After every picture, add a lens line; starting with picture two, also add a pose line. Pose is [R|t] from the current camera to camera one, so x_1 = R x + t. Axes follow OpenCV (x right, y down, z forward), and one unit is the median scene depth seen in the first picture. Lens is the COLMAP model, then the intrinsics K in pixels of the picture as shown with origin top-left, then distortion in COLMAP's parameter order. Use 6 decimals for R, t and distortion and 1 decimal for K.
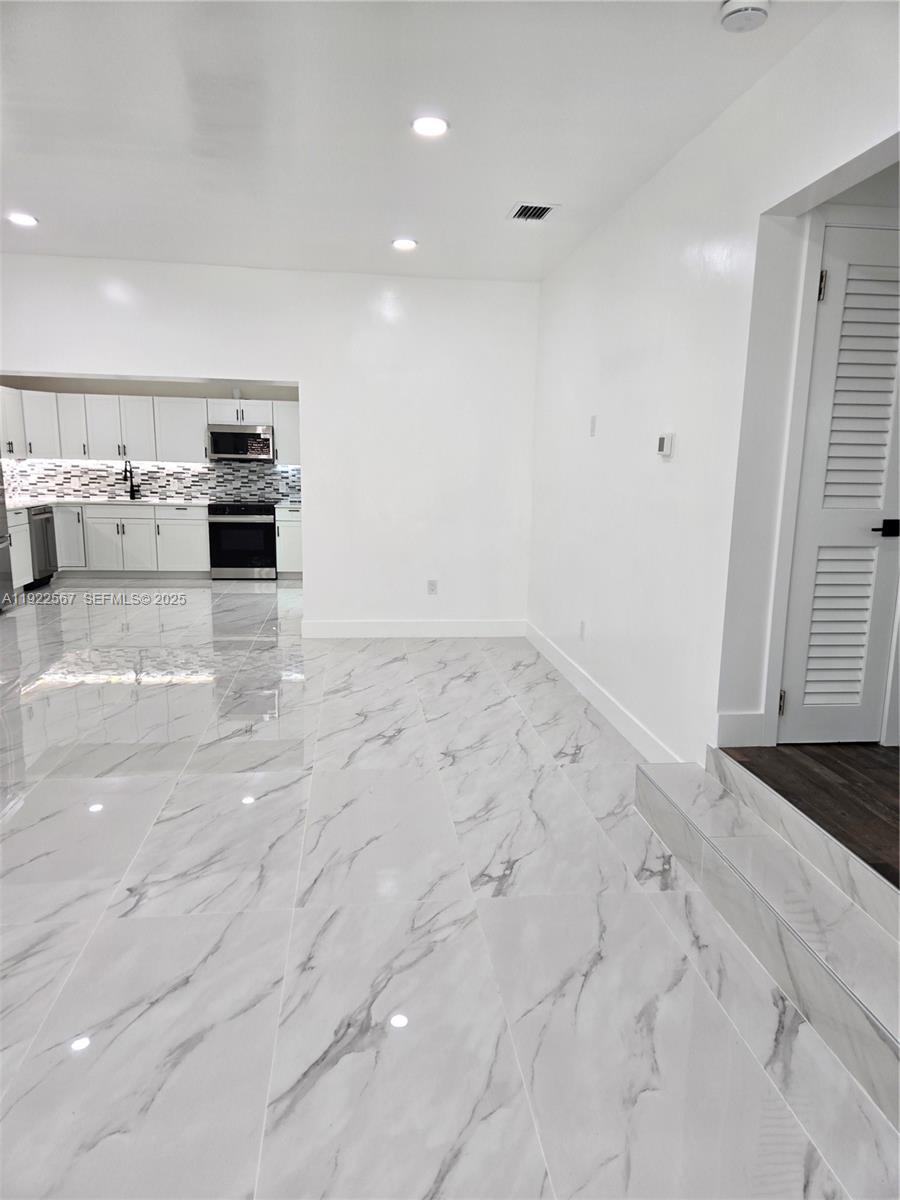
lens RADIAL K [[810.0, 0, 457.1], [0, 810.0, 612.6], [0, 0, 1]] dist [0.088597, -0.074711]
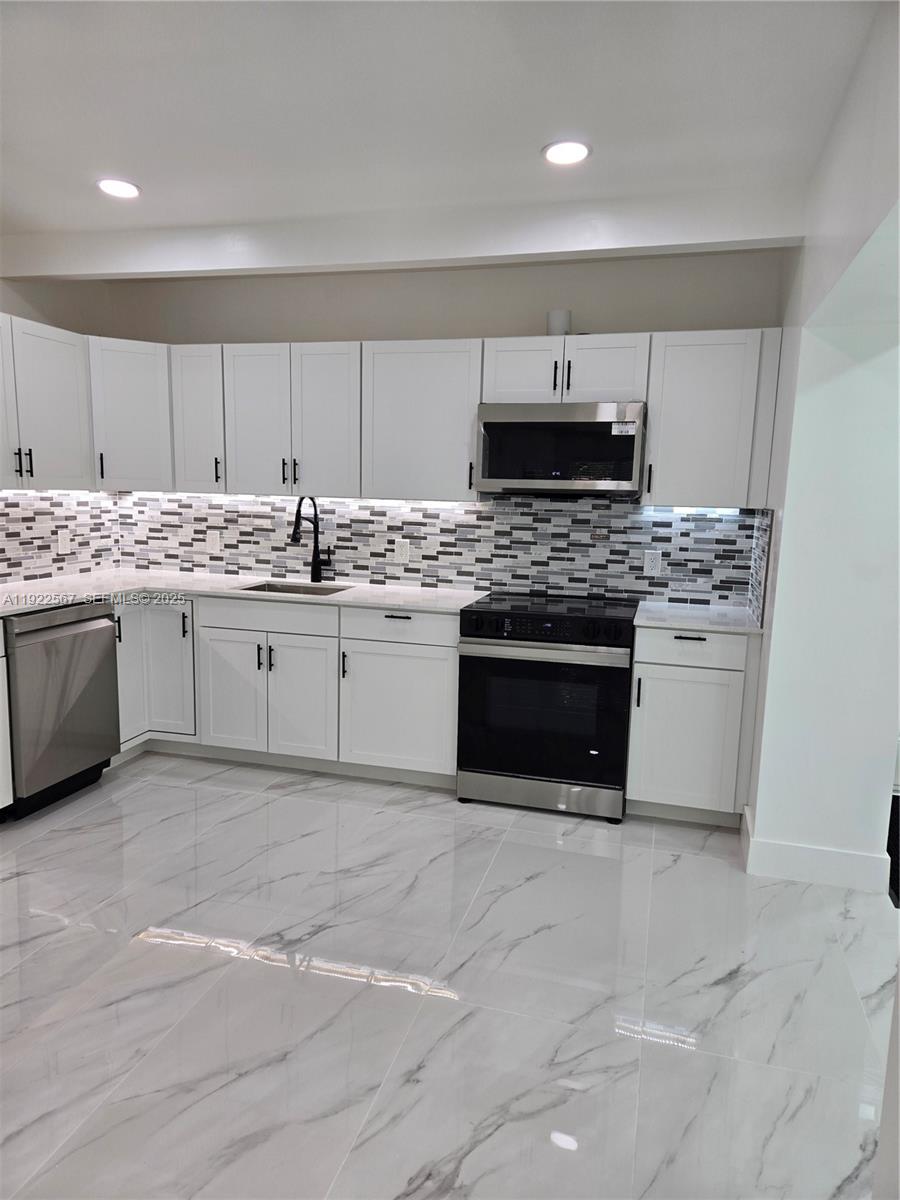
lens RADIAL K [[809.0, 0, 448.5], [0, 809.0, 608.0], [0, 0, 1]] dist [0.090337, -0.068143]
pose [[0.922325, 0.061719, -0.381453, -0.159463], [-0.078080, 0.996567, -0.027546, -0.117594], [0.378444, 0.055190, 0.923978, 0.623054]]
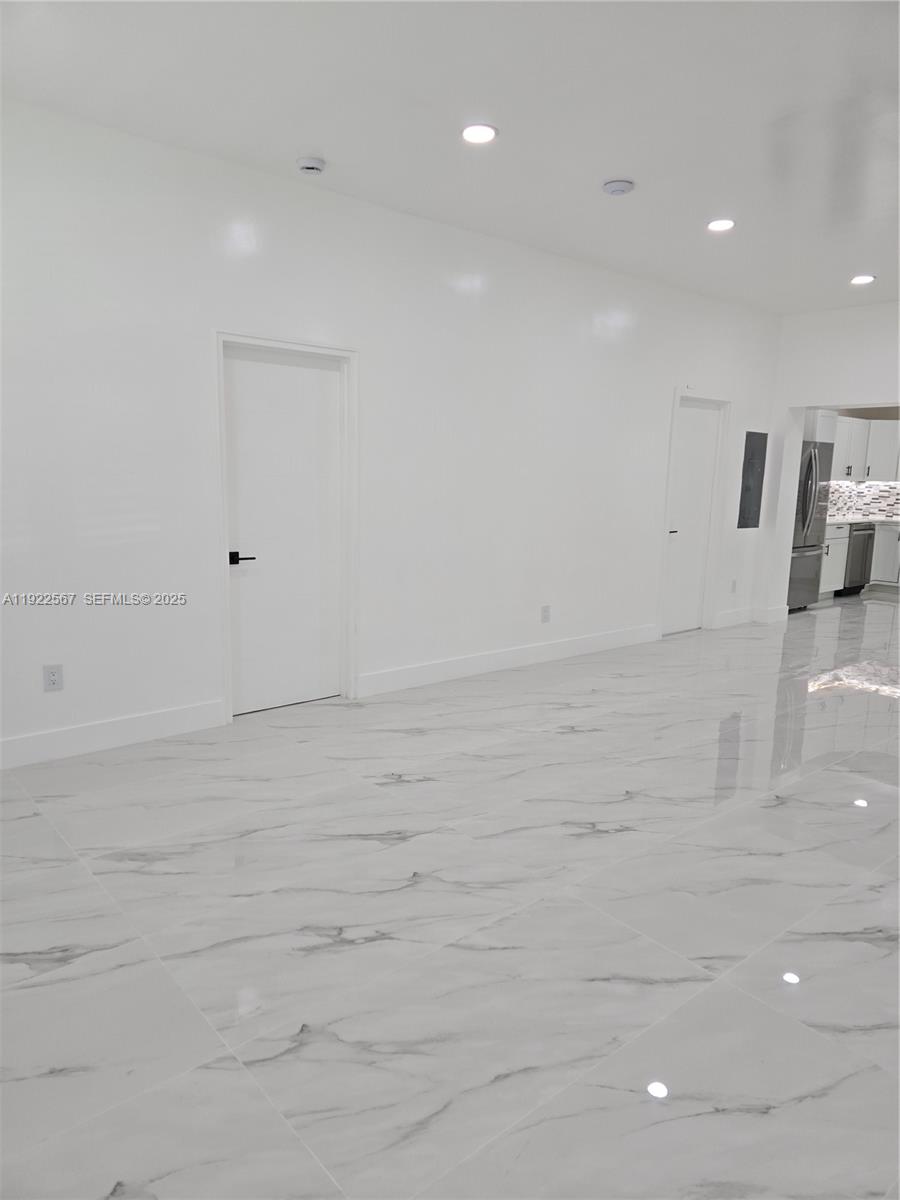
lens RADIAL K [[793.0, 0, 446.7], [0, 793.0, 633.2], [0, 0, 1]] dist [0.001893, 0.000201]
pose [[0.544150, 0.165214, -0.822560, 0.083291], [-0.165806, 0.982260, 0.087605, 0.014433], [0.822441, 0.088715, 0.561890, -0.045496]]
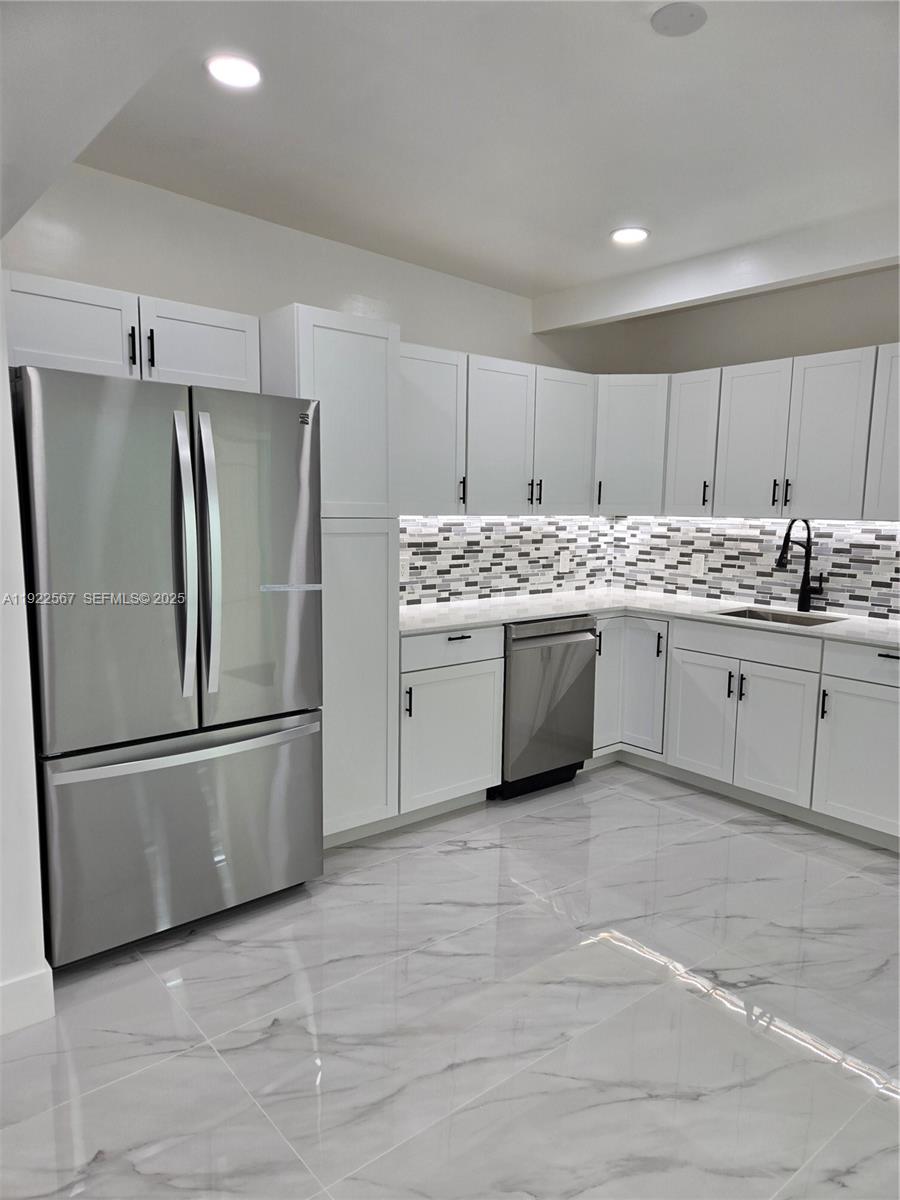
lens RADIAL K [[810.0, 0, 457.1], [0, 810.0, 612.6], [0, 0, 1]] dist [0.088597, -0.074711]
pose [[0.541955, 0.103658, -0.833990, -0.145723], [-0.157723, 0.987276, 0.020217, -0.118510], [0.825474, 0.120583, 0.551409, 0.632710]]
